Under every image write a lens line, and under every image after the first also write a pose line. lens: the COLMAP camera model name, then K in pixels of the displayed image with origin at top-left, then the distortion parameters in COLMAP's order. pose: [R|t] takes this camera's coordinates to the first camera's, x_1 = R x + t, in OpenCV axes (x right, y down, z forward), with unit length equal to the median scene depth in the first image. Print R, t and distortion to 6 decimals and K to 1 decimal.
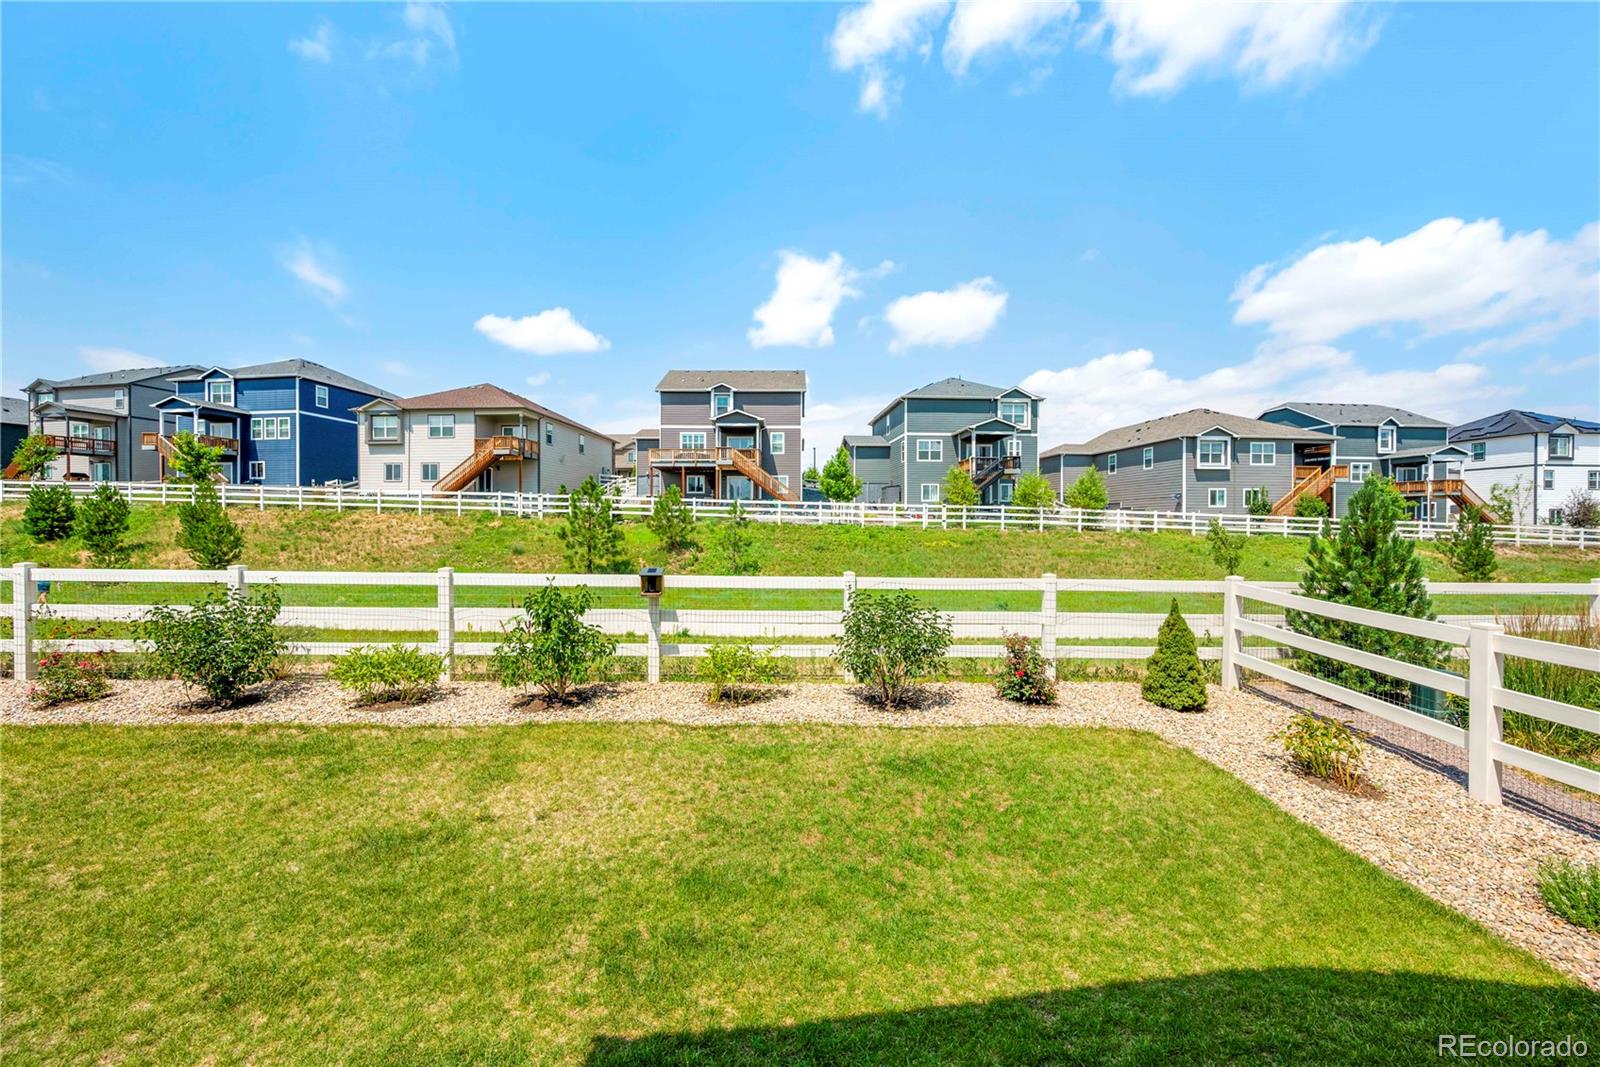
lens RADIAL K [[635.7, 0, 800.0], [0, 635.7, 517.1], [0, 0, 1]] dist [-0.001071, -0.000139]
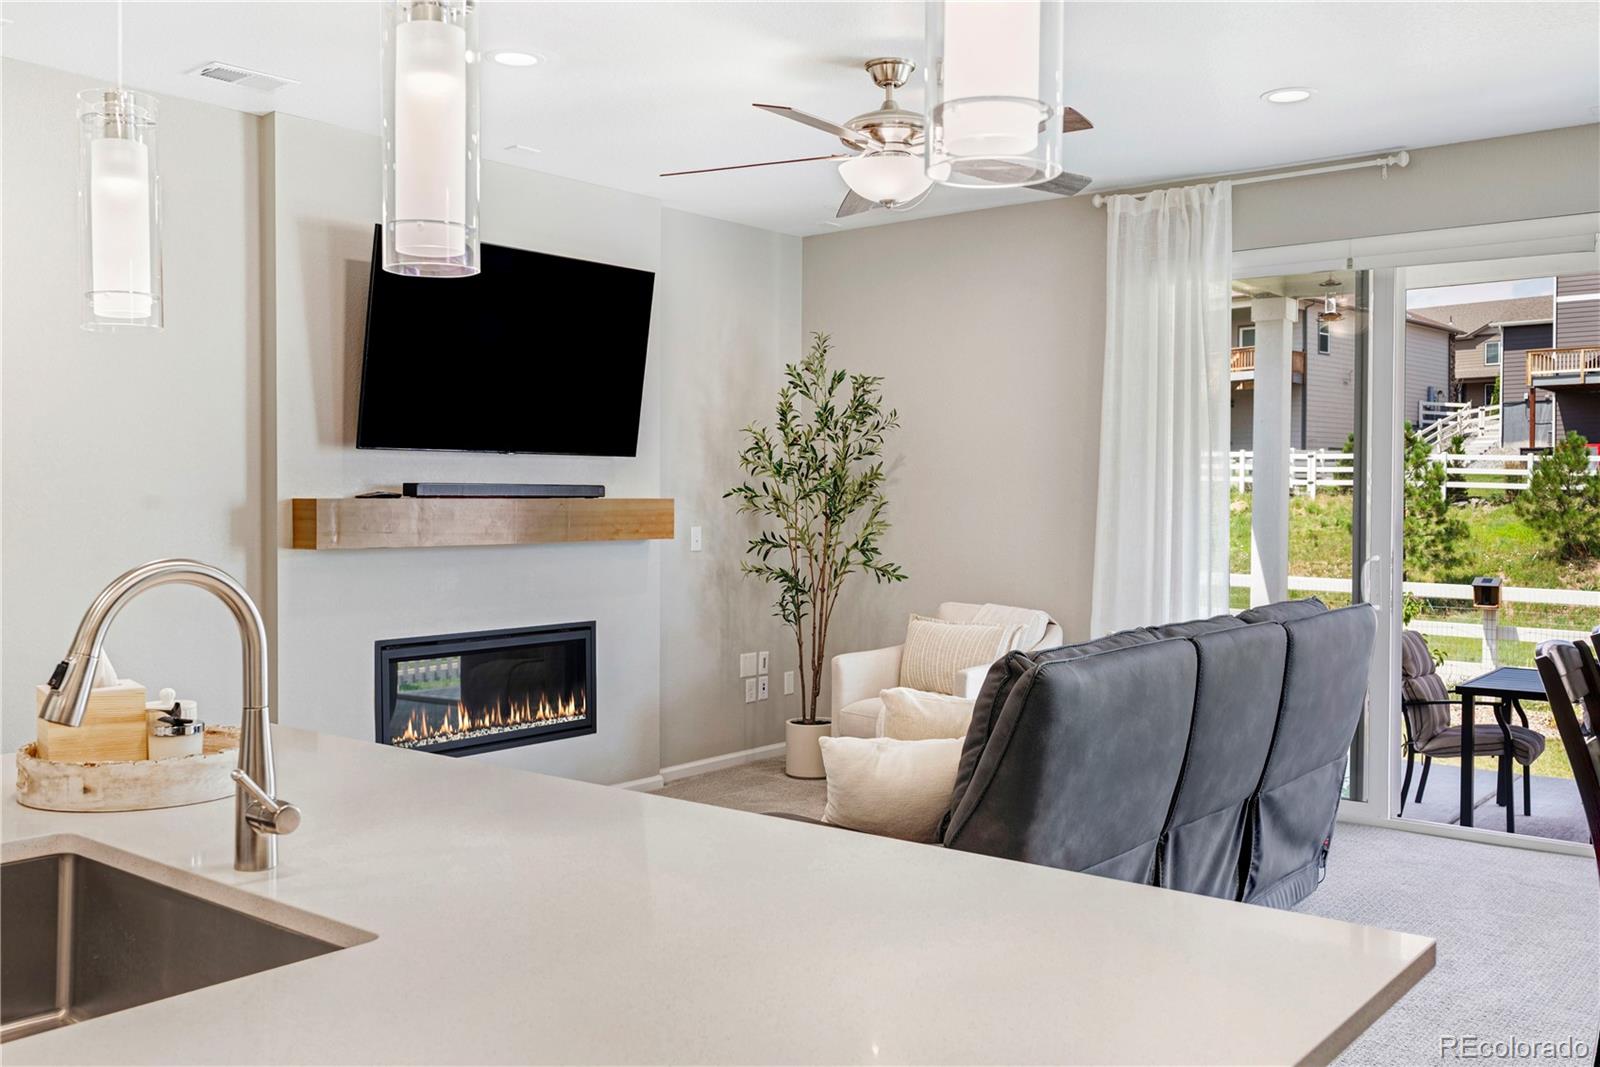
lens RADIAL K [[1416.5, 0, 800.0], [0, 1416.5, 533.5], [0, 0, 1]] dist [-0.002700, -0.002969]
pose [[0.753679, 0.015459, -0.657061, 0.069804], [0.009563, 0.999360, 0.034482, -0.012222], [0.657173, -0.032271, 0.753049, -0.228593]]
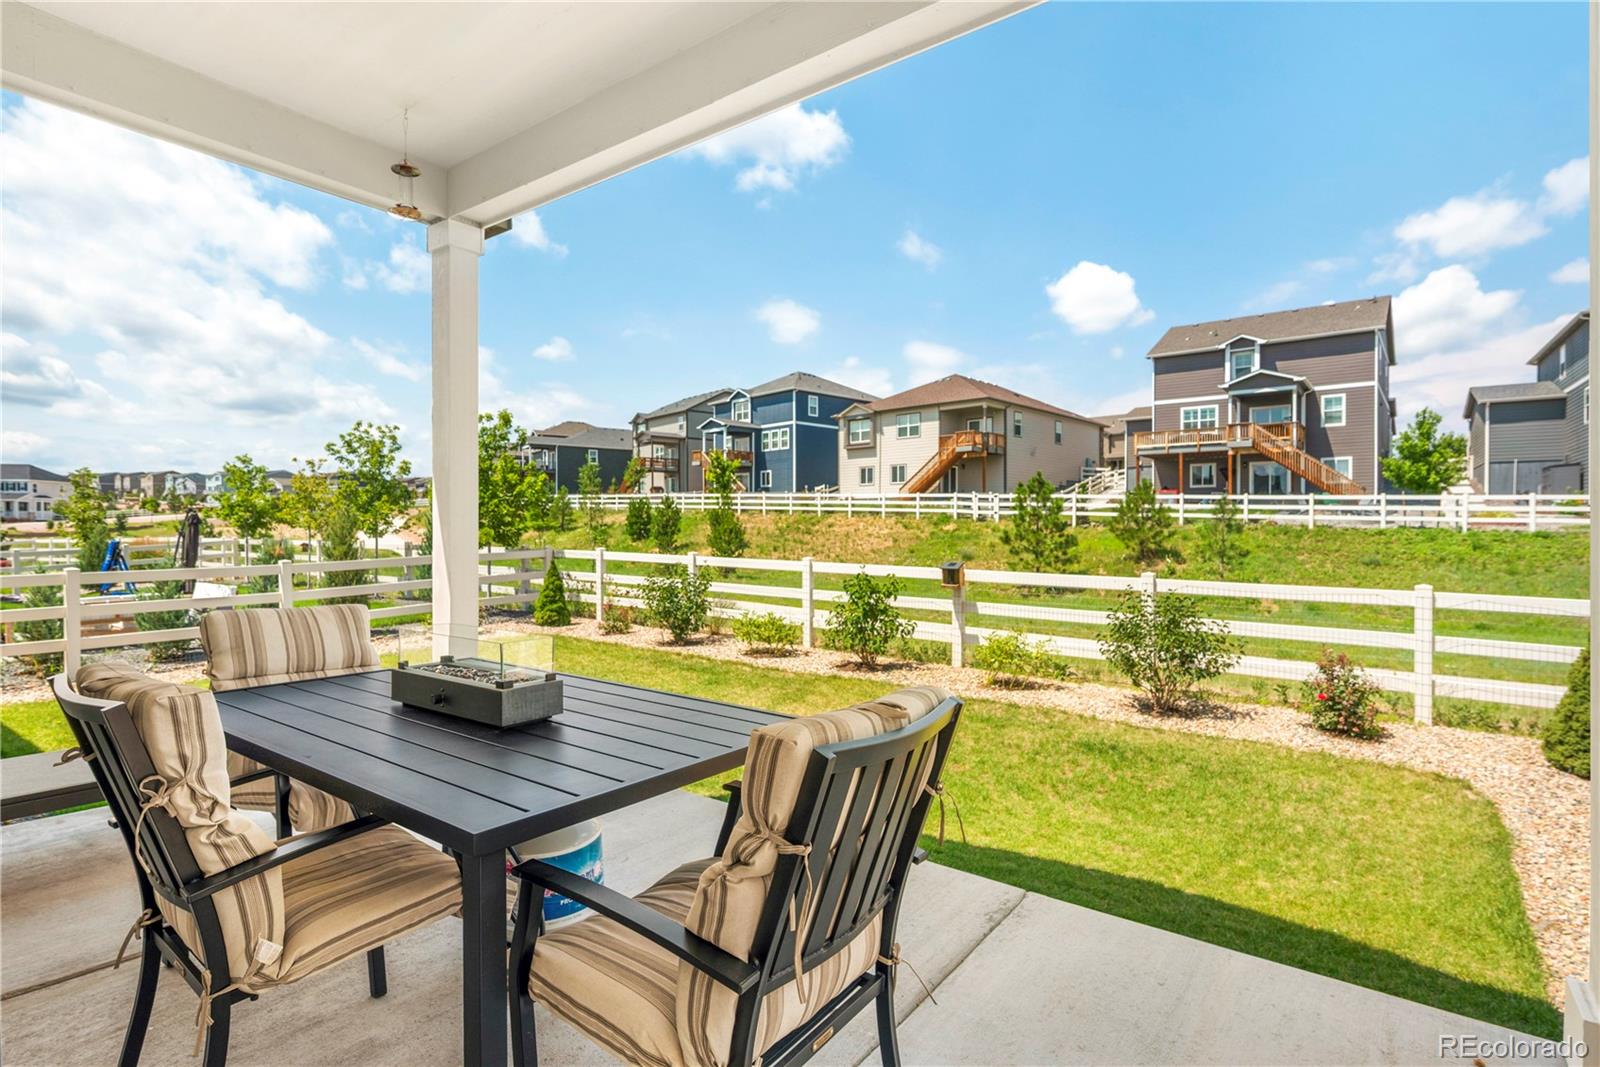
lens RADIAL K [[800.8, 0, 800.0], [0, 800.8, 533.5], [0, 0, 1]] dist [-0.001199, -0.000055]
pose [[0.774322, 0.004904, -0.632773, 0.089129], [0.005275, 0.999885, 0.014204, 0.001782], [0.632770, -0.014336, 0.774207, -0.049027]]
